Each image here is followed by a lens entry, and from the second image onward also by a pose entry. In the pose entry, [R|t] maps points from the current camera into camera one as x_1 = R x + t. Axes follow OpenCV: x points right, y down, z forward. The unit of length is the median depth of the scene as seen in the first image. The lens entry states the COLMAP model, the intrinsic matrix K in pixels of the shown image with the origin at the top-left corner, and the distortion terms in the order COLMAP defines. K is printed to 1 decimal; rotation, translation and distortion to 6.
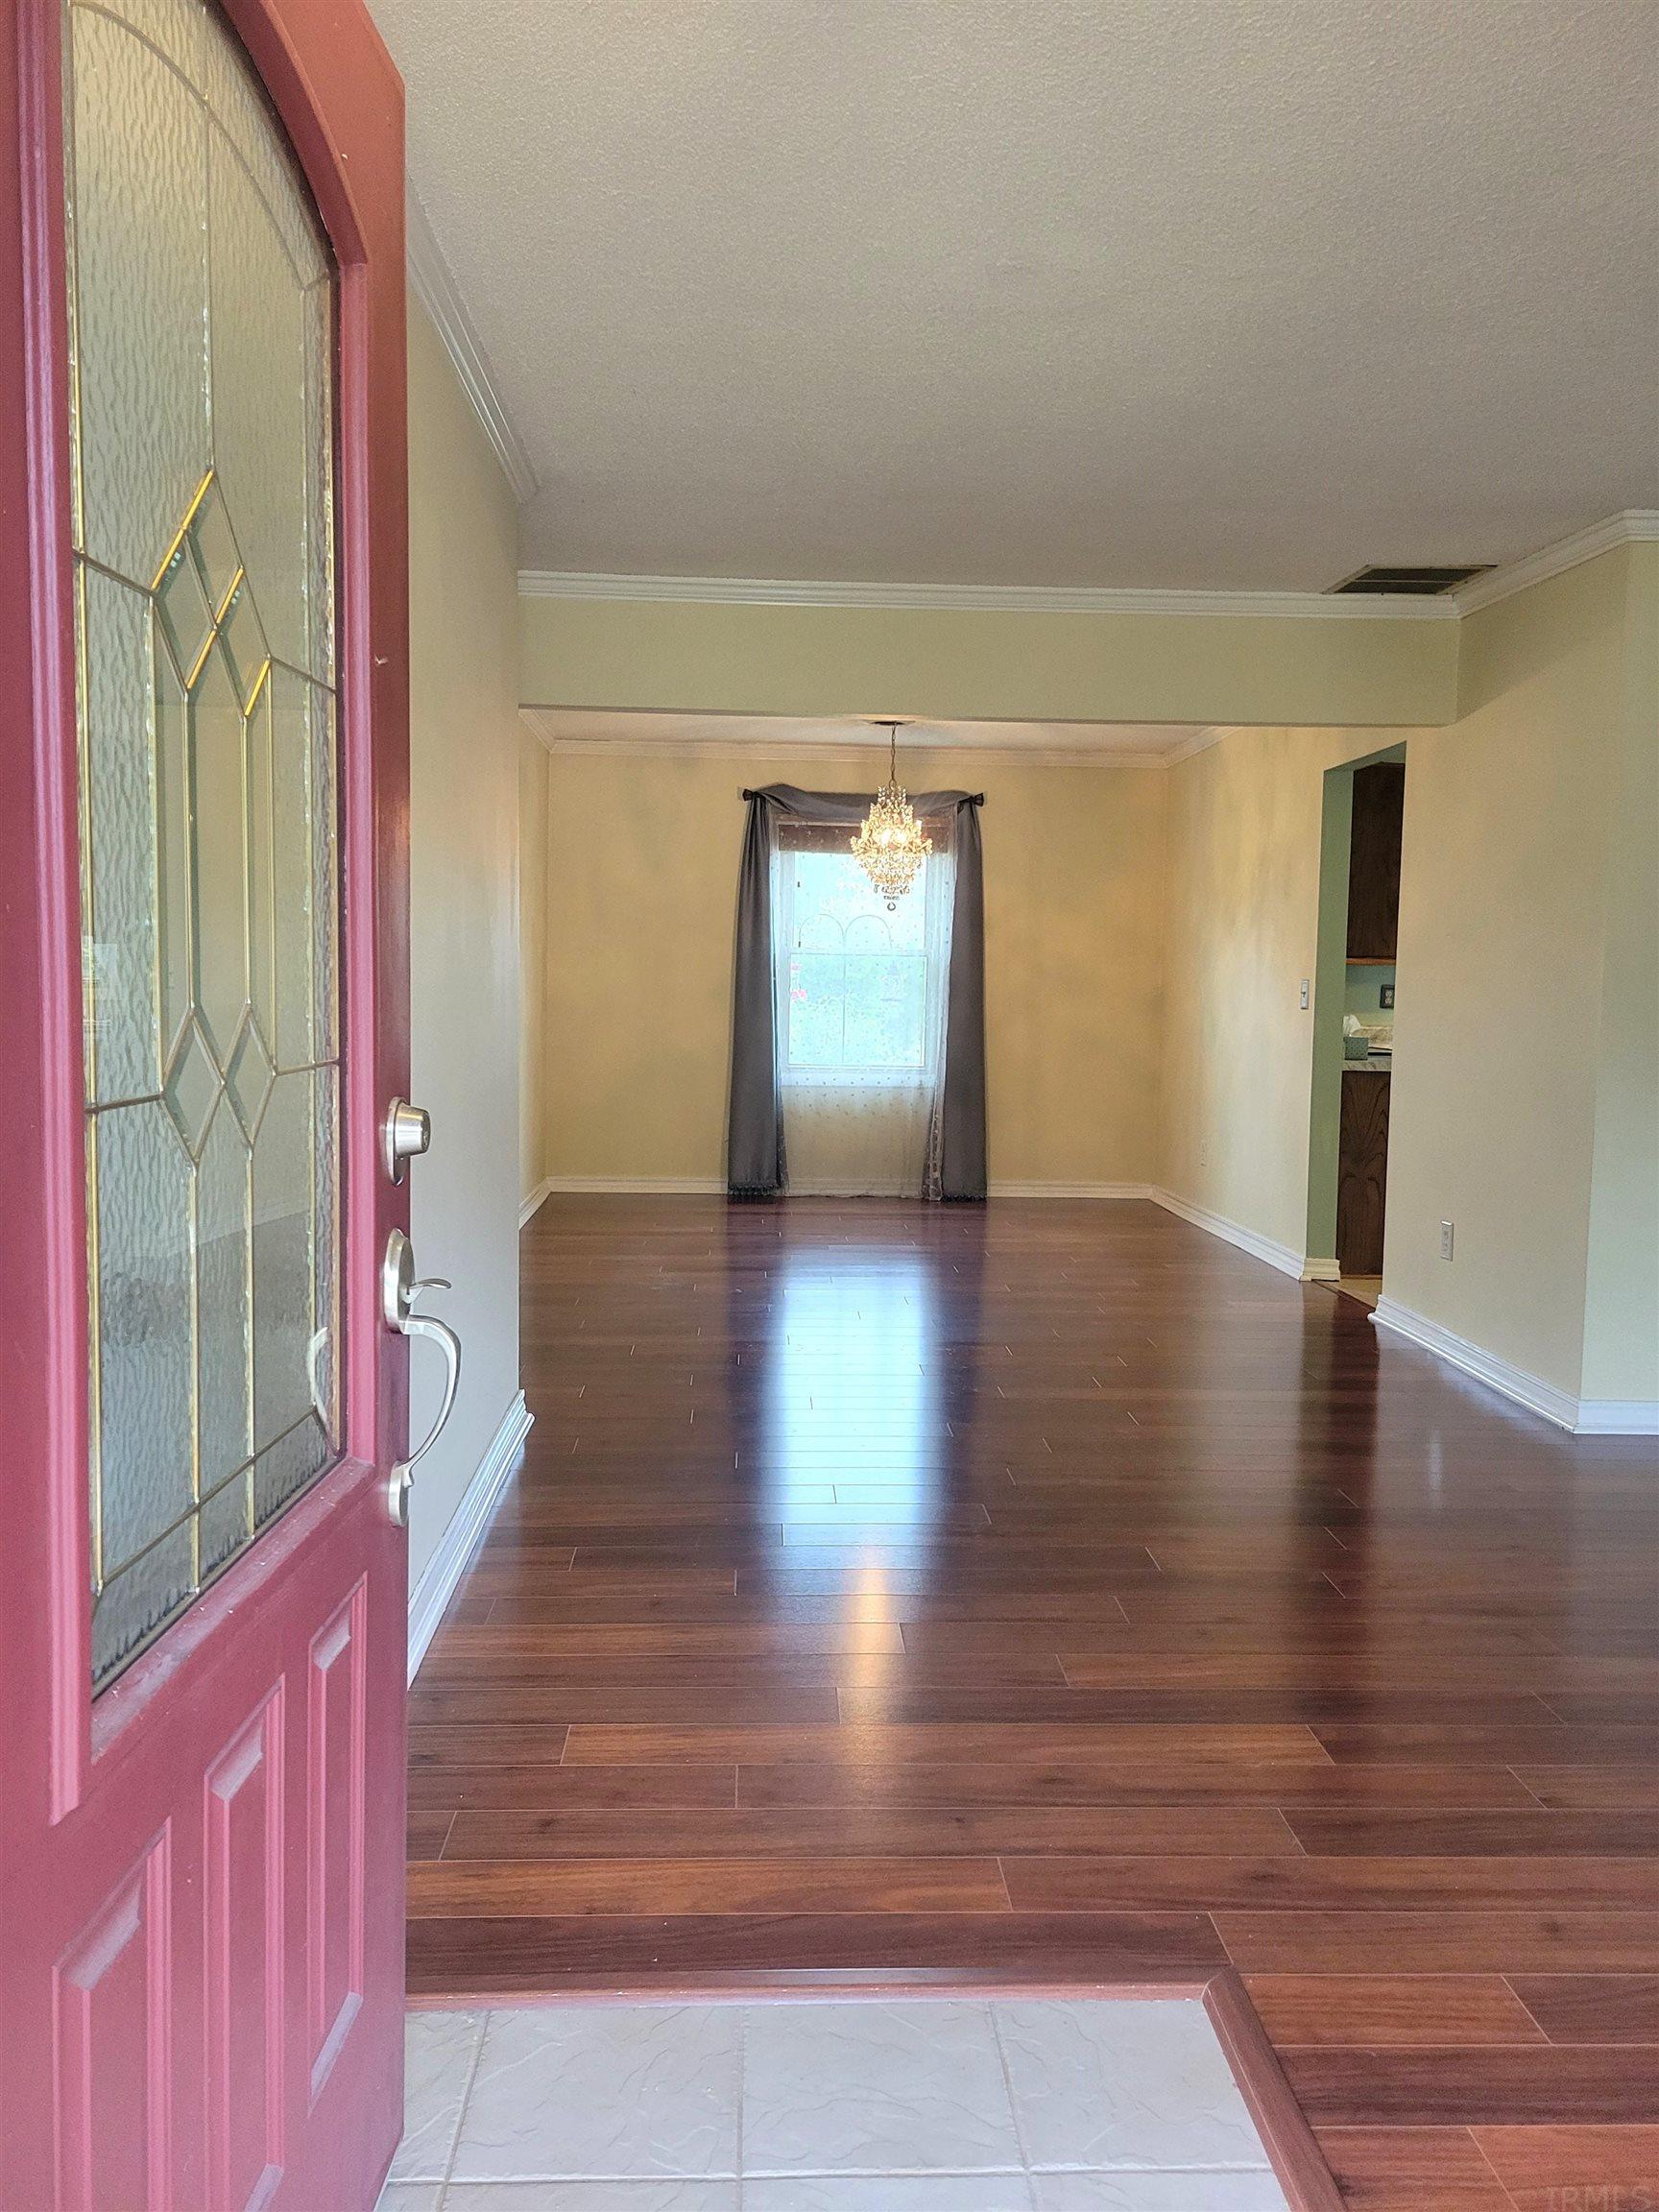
lens RADIAL K [[1657.8, 0, 832.0], [0, 1657.8, 1103.9], [0, 0, 1]] dist [0.039349, -0.011631]
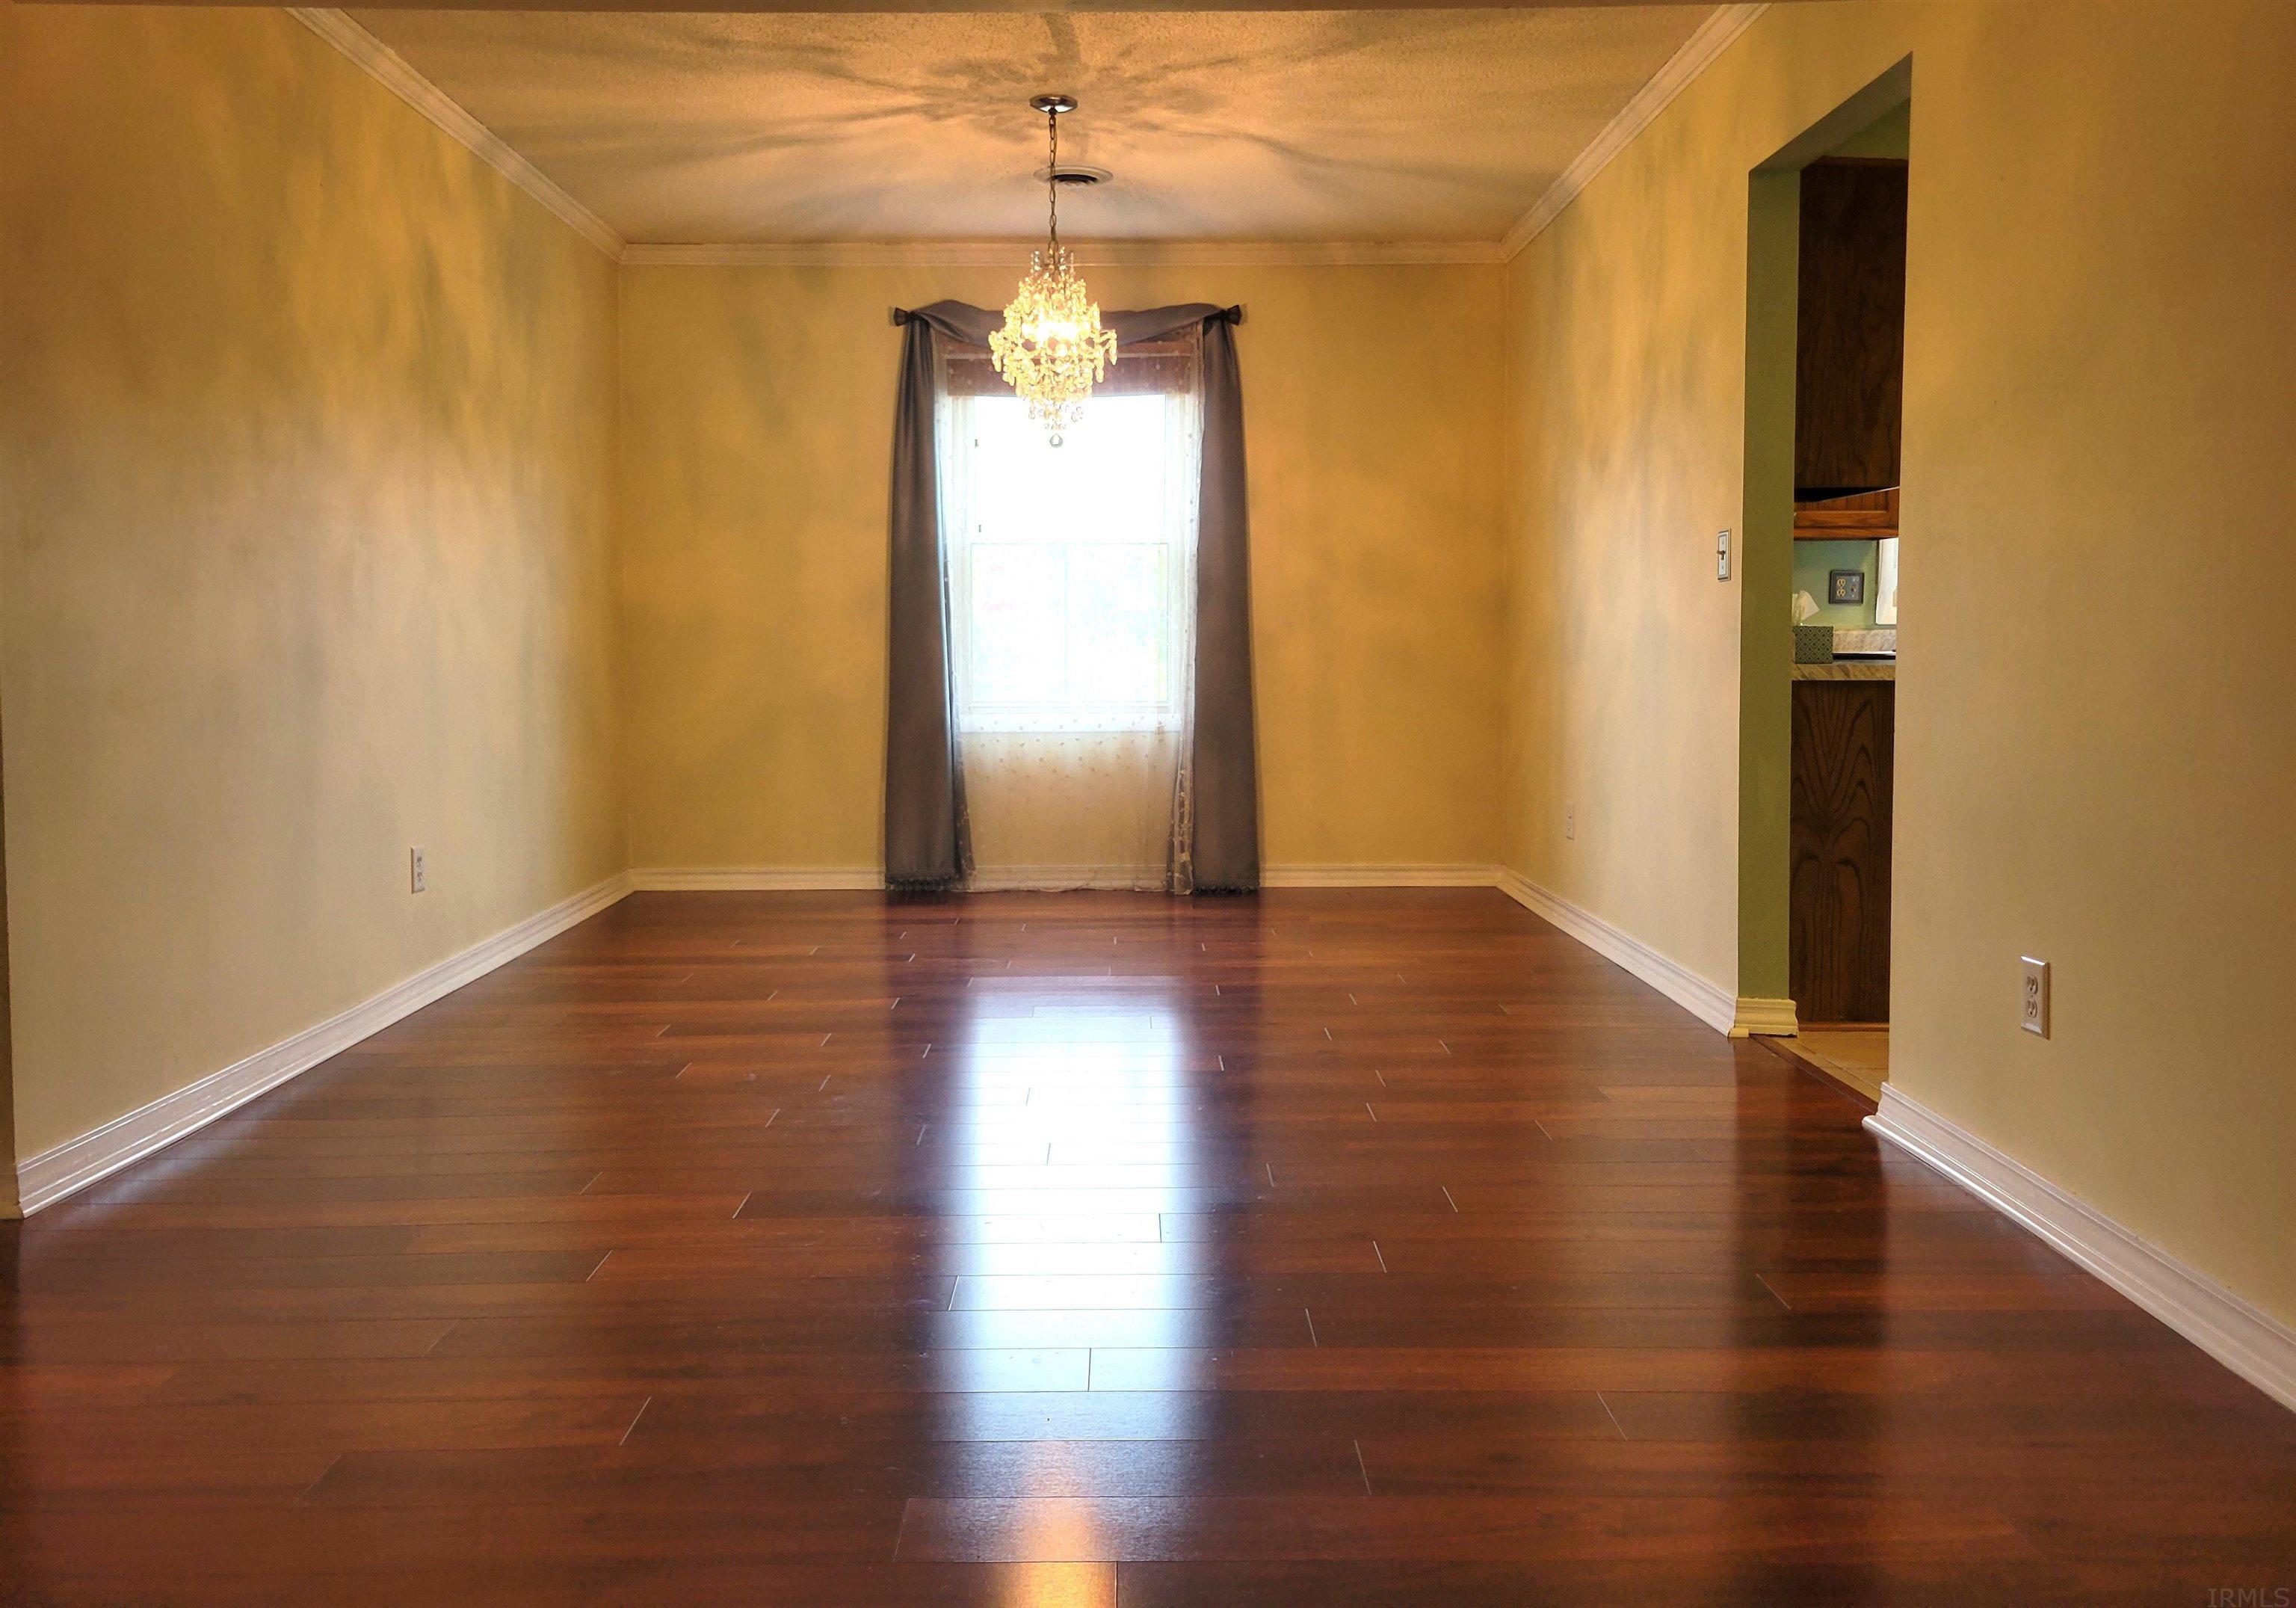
lens RADIAL K [[1726.8, 0, 1127.4], [0, 1726.8, 730.0], [0, 0, 1]] dist [0.040909, -0.000979]
pose [[0.998735, -0.020450, -0.045936, 0.075049], [0.019491, 0.999585, -0.021216, 0.004660], [0.046351, 0.020293, 0.998719, 0.283555]]
